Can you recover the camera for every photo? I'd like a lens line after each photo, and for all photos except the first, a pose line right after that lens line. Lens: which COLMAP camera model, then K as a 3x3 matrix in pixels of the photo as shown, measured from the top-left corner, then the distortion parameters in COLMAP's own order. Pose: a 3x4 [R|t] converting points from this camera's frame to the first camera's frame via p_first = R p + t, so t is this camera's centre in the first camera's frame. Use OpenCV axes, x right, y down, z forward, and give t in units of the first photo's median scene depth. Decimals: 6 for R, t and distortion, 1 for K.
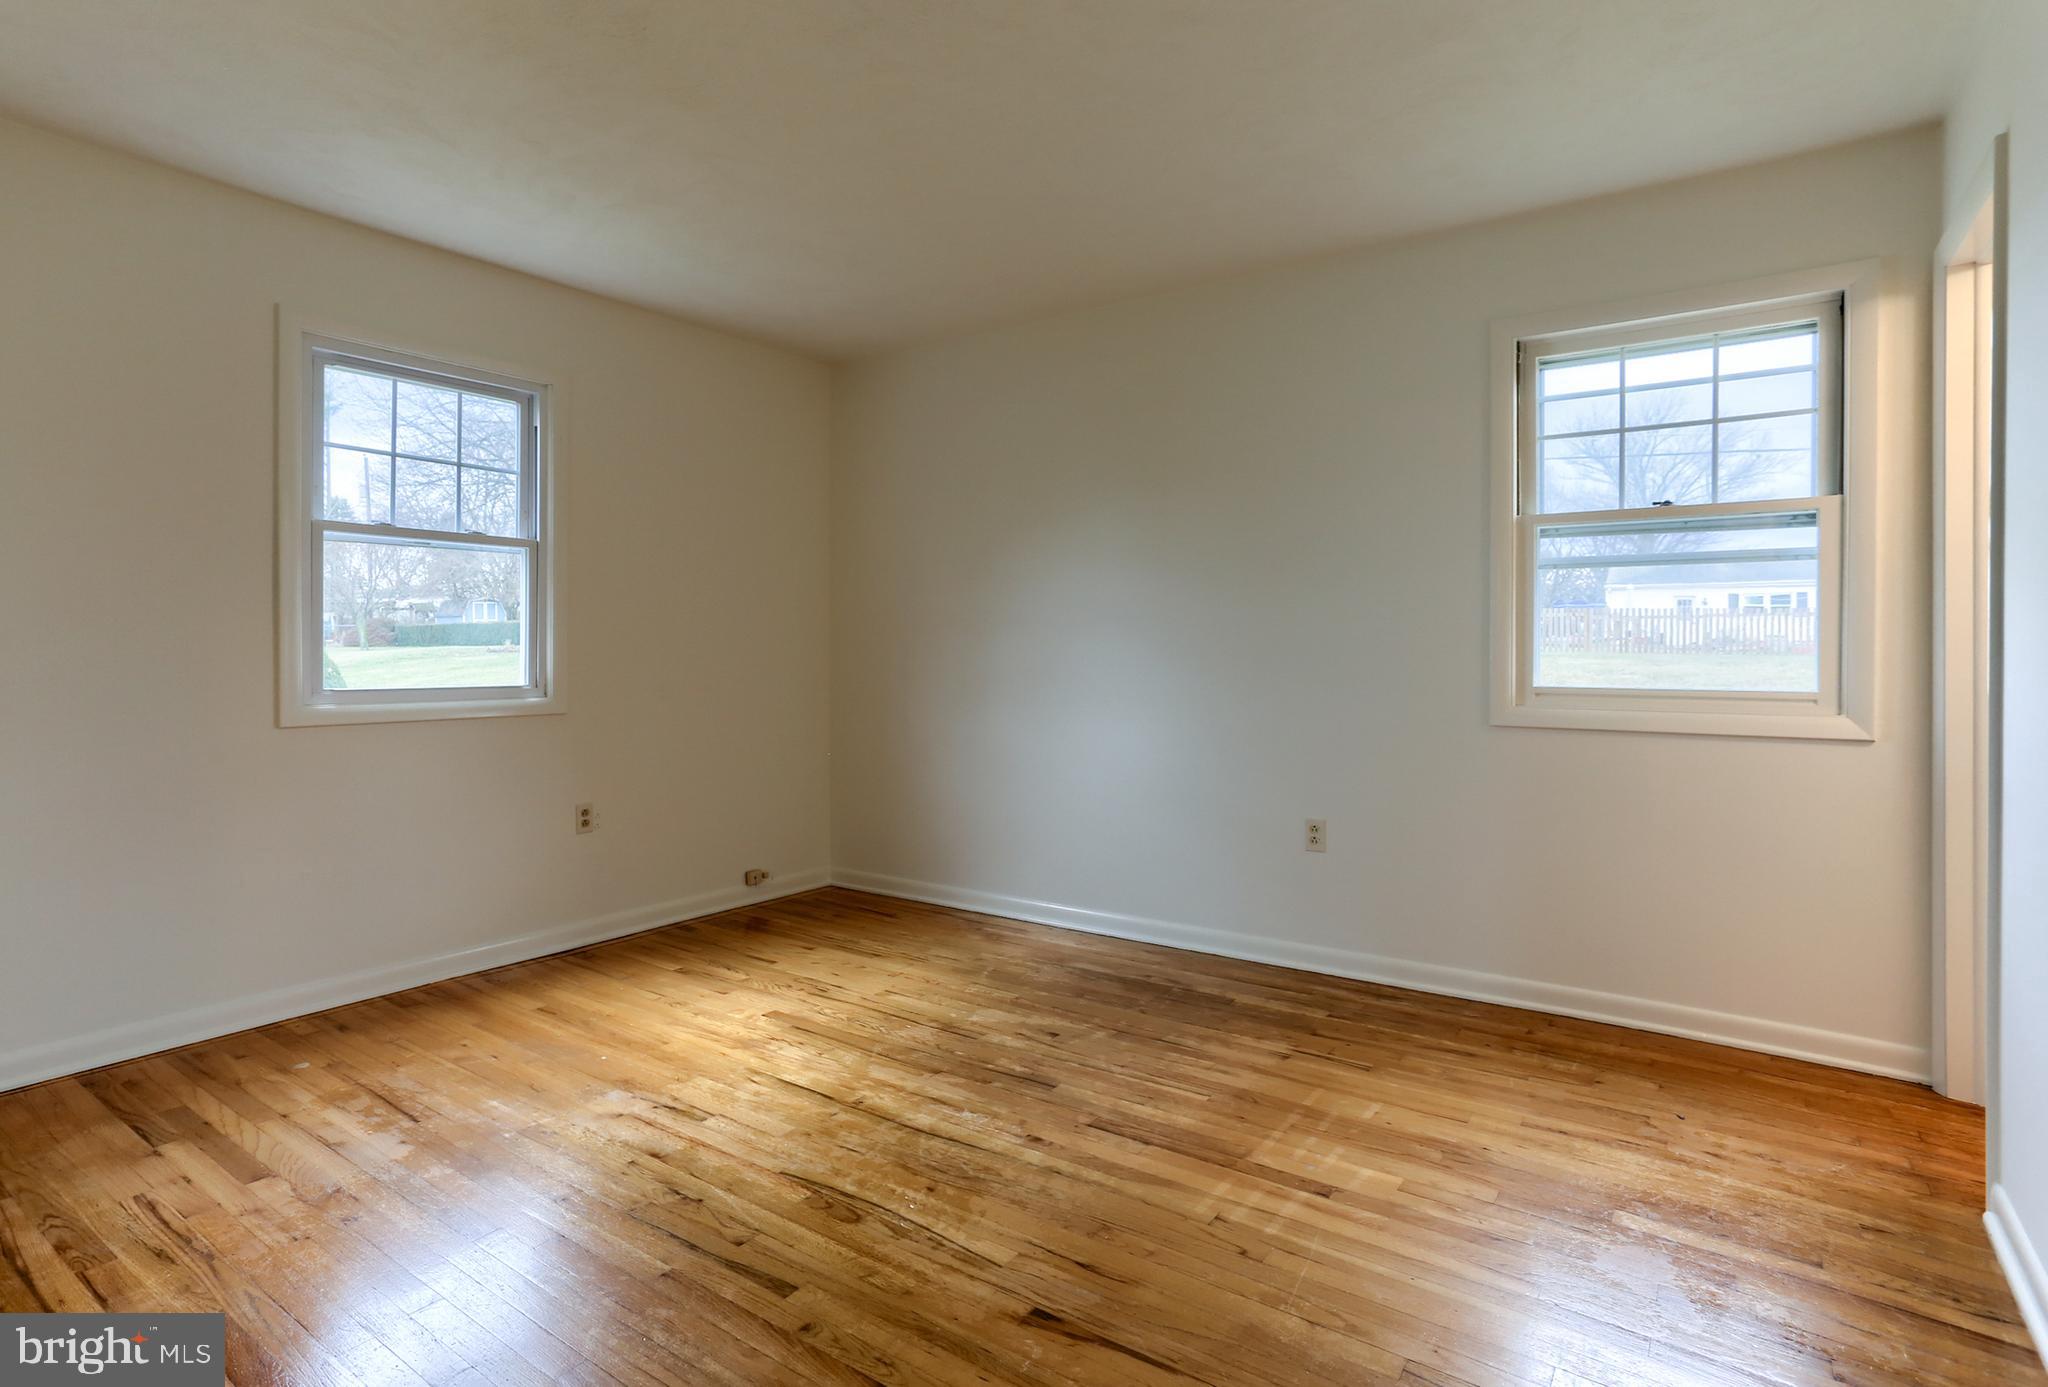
lens RADIAL K [[1065.1, 0, 1017.9], [0, 1065.1, 673.9], [0, 0, 1]] dist [-0.032046, 0.000531]
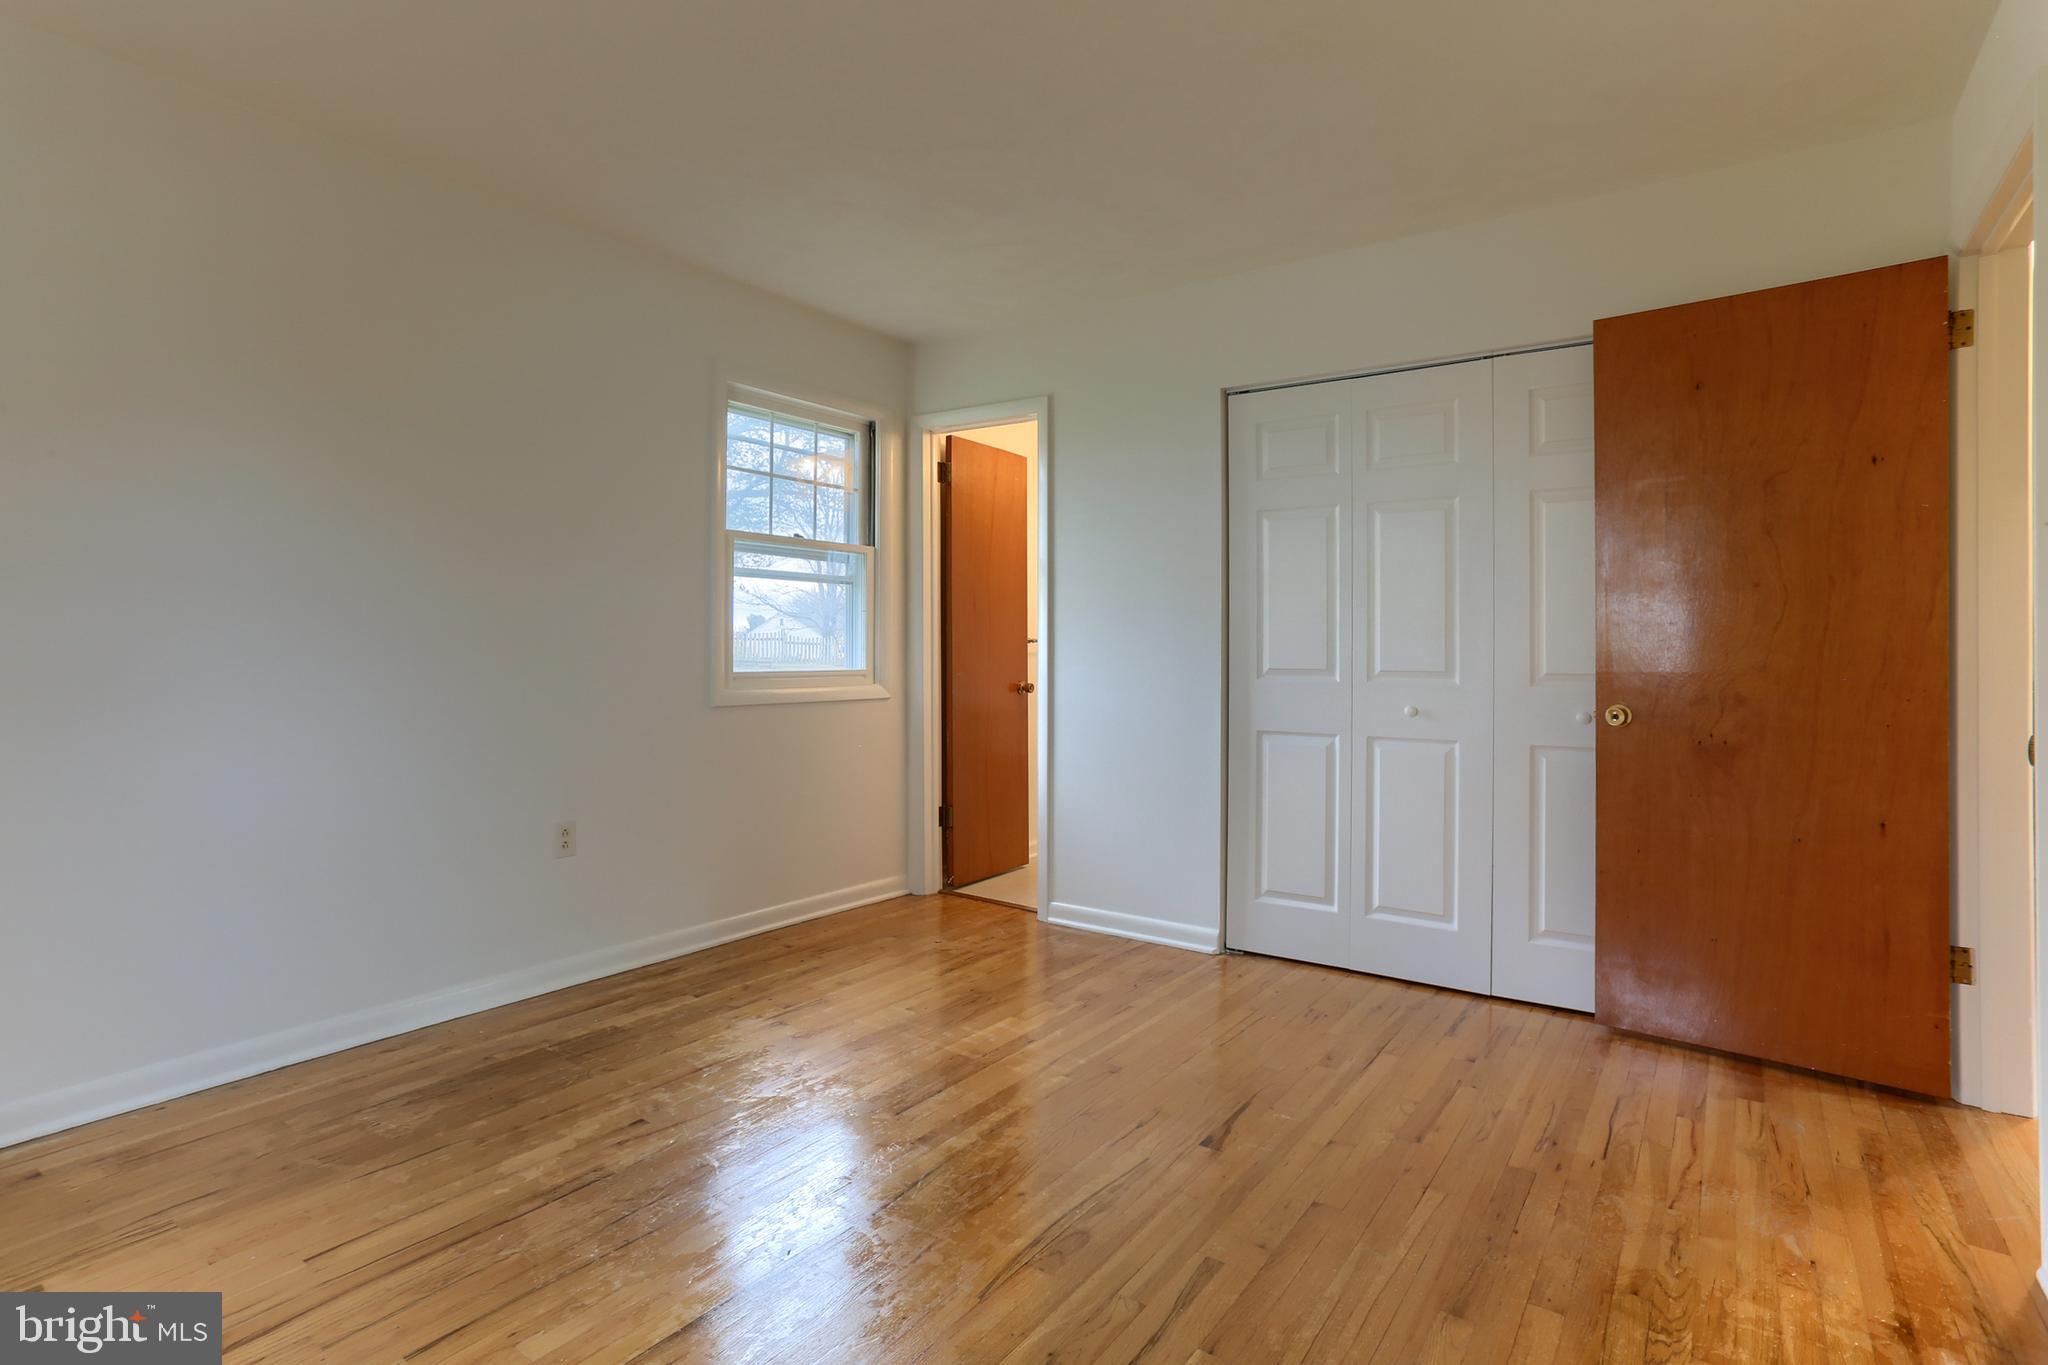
lens RADIAL K [[1013.7, 0, 1043.0], [0, 1013.7, 646.5], [0, 0, 1]] dist [-0.051412, 0.030242]
pose [[-0.011532, 0.002125, 0.999931, -0.800530], [0.016639, 0.999860, -0.001933, -0.010787], [-0.999795, 0.016615, -0.011565, 0.783787]]
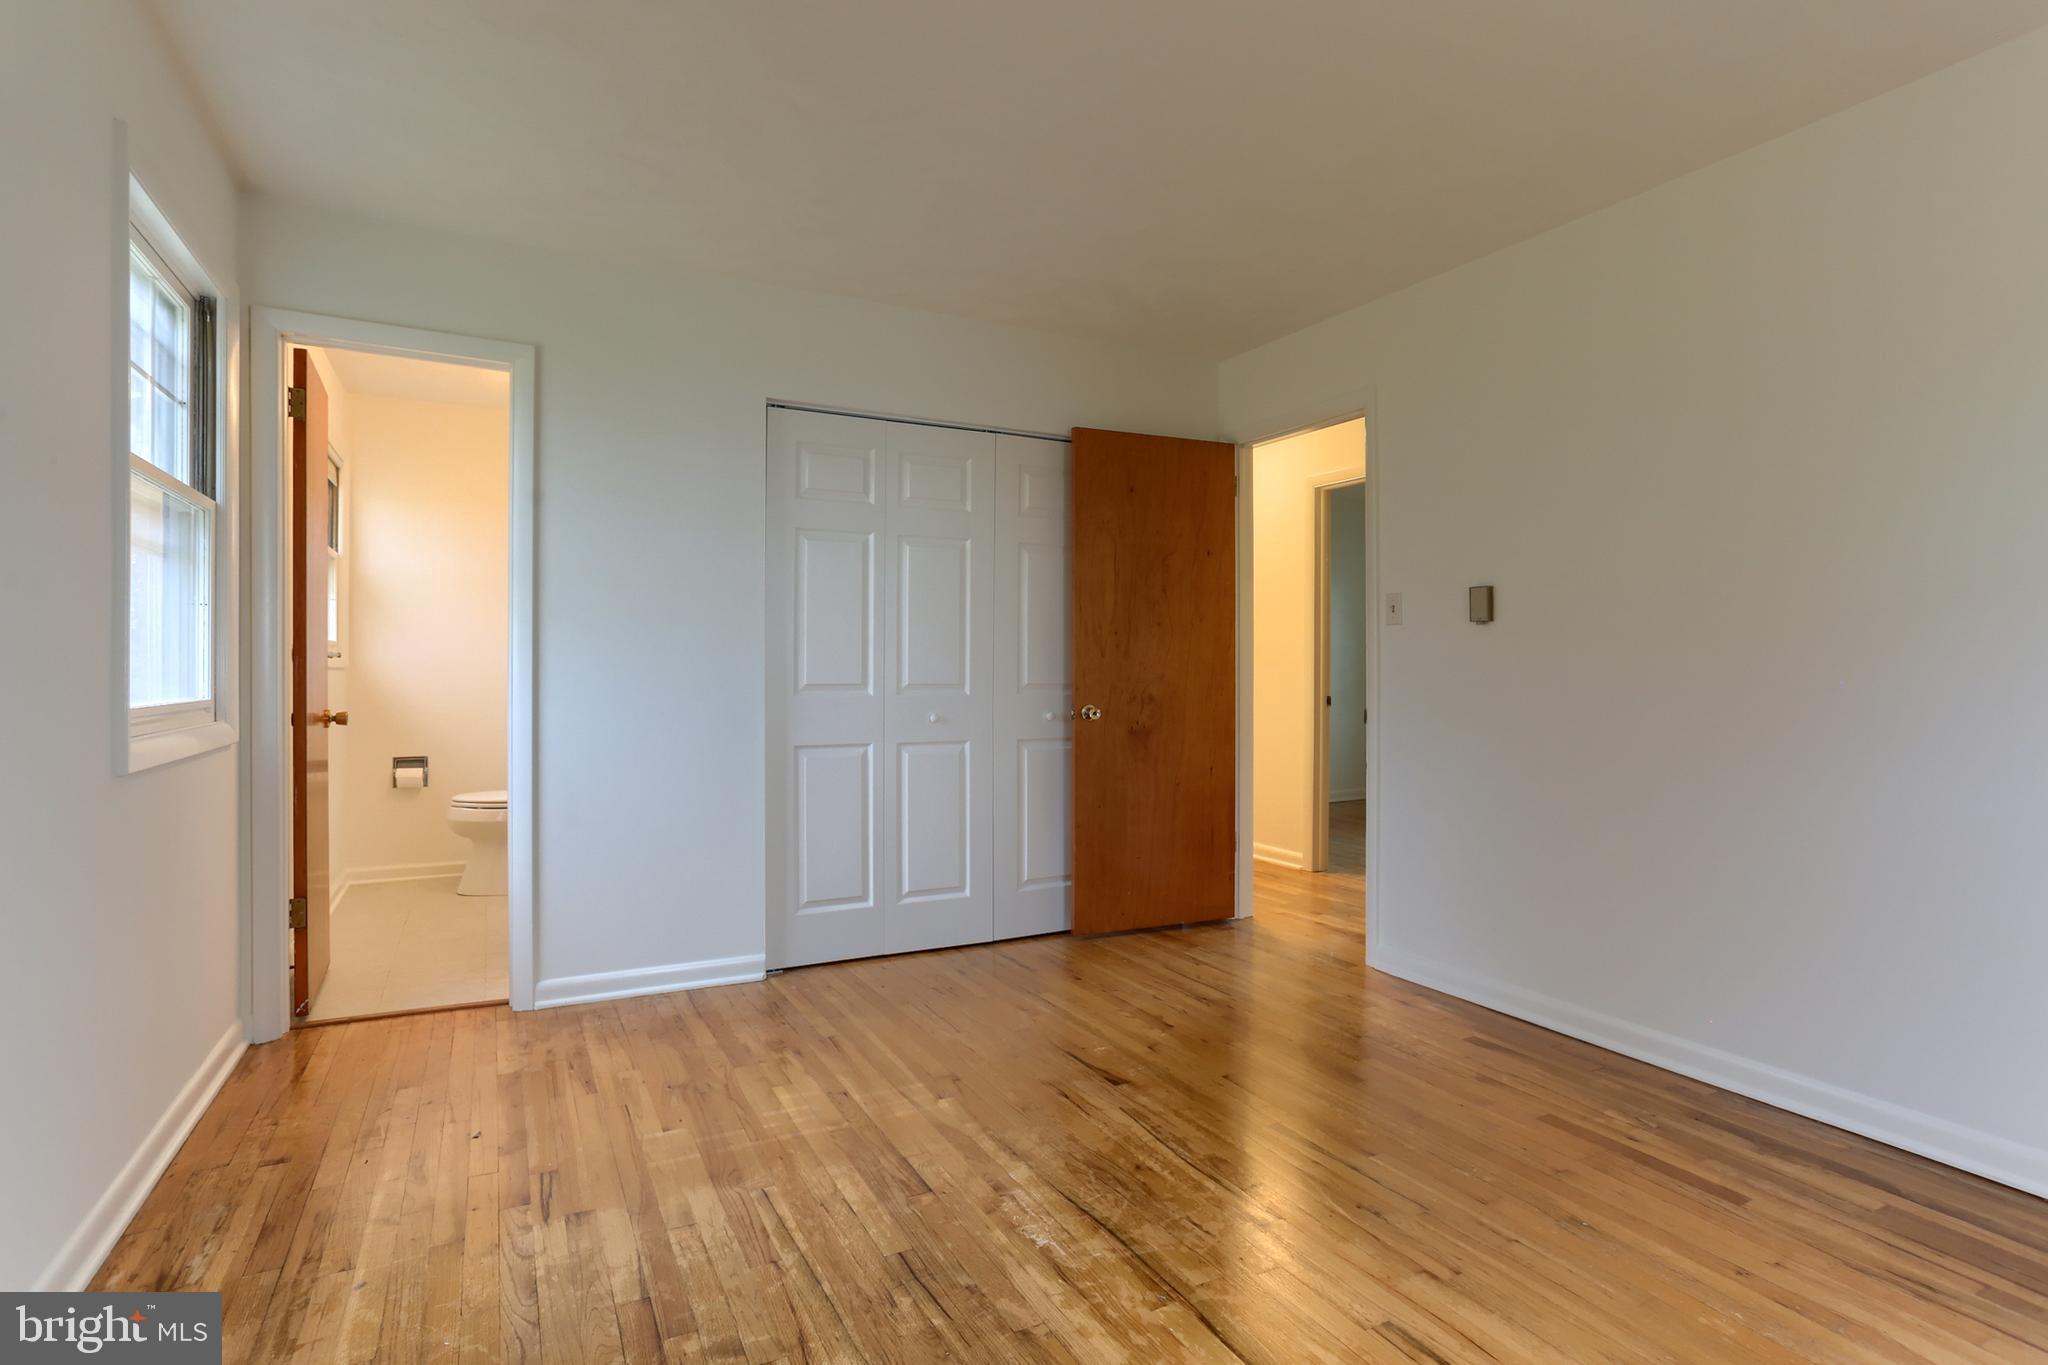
lens RADIAL K [[1008.0, 0, 1027.6], [0, 1008.0, 666.2], [0, 0, 1]] dist [-0.046420, 0.030679]
pose [[-0.890482, -0.003964, 0.455002, -0.349777], [0.005472, 0.999796, 0.019421, -0.028581], [-0.454986, 0.019783, -0.890279, 1.540733]]
